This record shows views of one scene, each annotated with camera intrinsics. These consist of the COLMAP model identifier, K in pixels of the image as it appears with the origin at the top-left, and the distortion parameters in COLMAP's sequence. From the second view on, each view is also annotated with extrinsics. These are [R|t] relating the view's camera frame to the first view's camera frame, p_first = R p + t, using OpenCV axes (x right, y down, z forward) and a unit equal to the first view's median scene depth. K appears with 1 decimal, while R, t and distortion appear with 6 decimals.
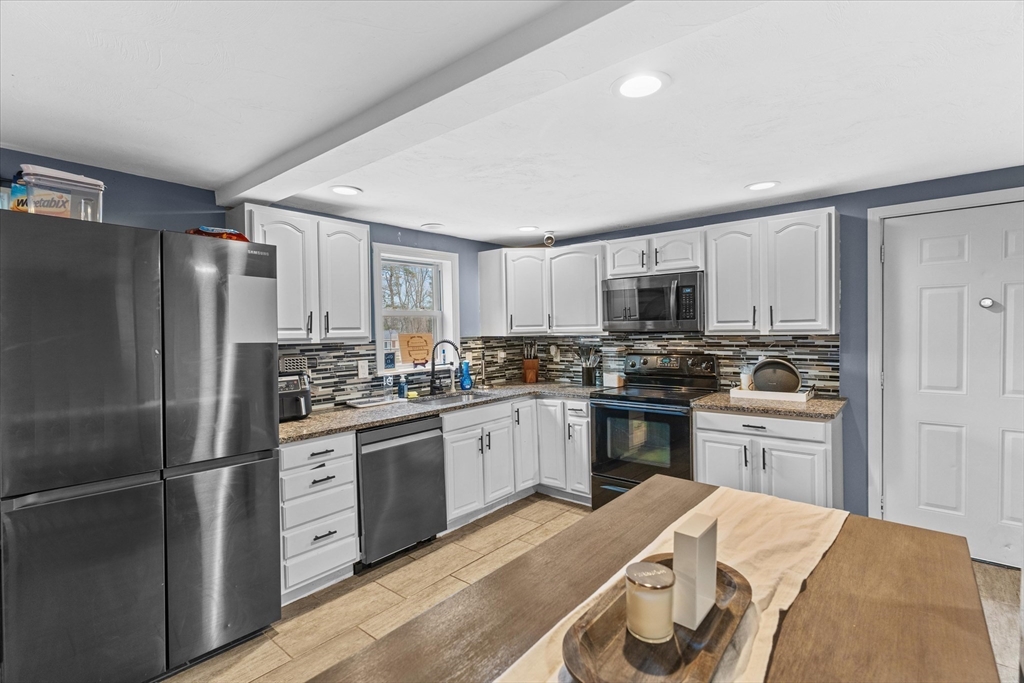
lens RADIAL K [[481.5, 0, 507.8], [0, 481.5, 339.5], [0, 0, 1]] dist [0.002344, 0.000133]
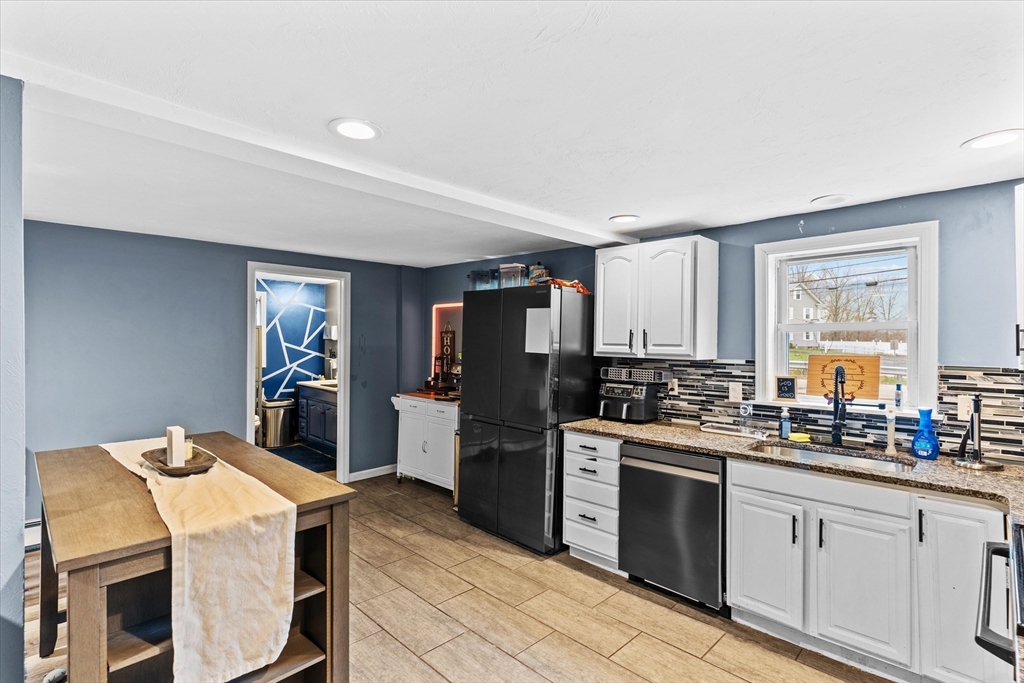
lens RADIAL K [[481.5, 0, 507.8], [0, 481.5, 339.5], [0, 0, 1]] dist [0.002344, 0.000133]
pose [[-0.071753, 0.007014, -0.997398, 0.646681], [-0.033478, 0.999395, 0.009436, -0.030946], [0.996860, 0.034068, -0.071474, 0.685428]]
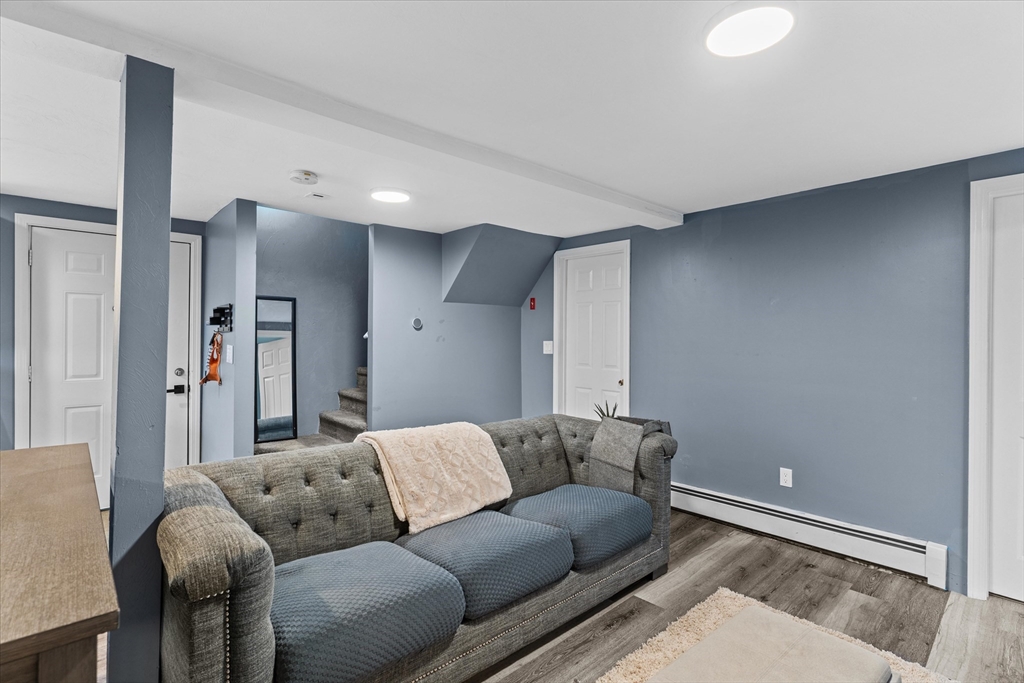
lens RADIAL K [[481.5, 0, 507.8], [0, 481.5, 339.5], [0, 0, 1]] dist [0.002344, 0.000133]
pose [[0.132871, 0.017553, 0.990978, -0.143239], [0.021561, 0.999555, -0.020596, 0.048261], [-0.990899, 0.024103, 0.132434, -0.191286]]
